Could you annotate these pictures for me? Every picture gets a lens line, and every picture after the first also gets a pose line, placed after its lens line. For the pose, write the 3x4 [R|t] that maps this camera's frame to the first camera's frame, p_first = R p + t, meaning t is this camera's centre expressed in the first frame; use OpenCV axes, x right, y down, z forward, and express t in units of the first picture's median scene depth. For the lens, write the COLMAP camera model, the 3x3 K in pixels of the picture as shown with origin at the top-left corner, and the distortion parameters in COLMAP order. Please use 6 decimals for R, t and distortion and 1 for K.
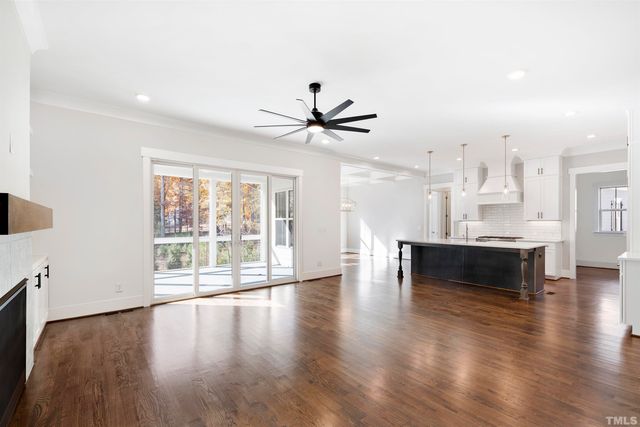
lens RADIAL K [[286.6, 0, 312.8], [0, 286.6, 222.5], [0, 0, 1]] dist [0.012482, -0.000571]
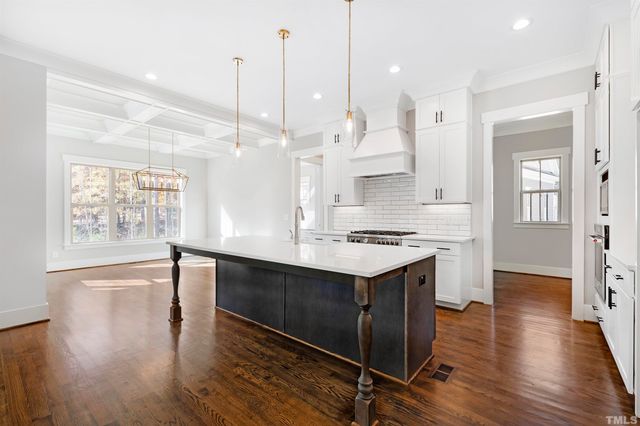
lens RADIAL K [[270.6, 0, 323.0], [0, 270.6, 215.9], [0, 0, 1]] dist [0.003358, 0.000393]
pose [[0.982037, -0.000377, 0.188686, 0.458603], [0.000887, 0.999996, -0.002621, 0.019124], [-0.188684, 0.002741, 0.982034, 0.515570]]
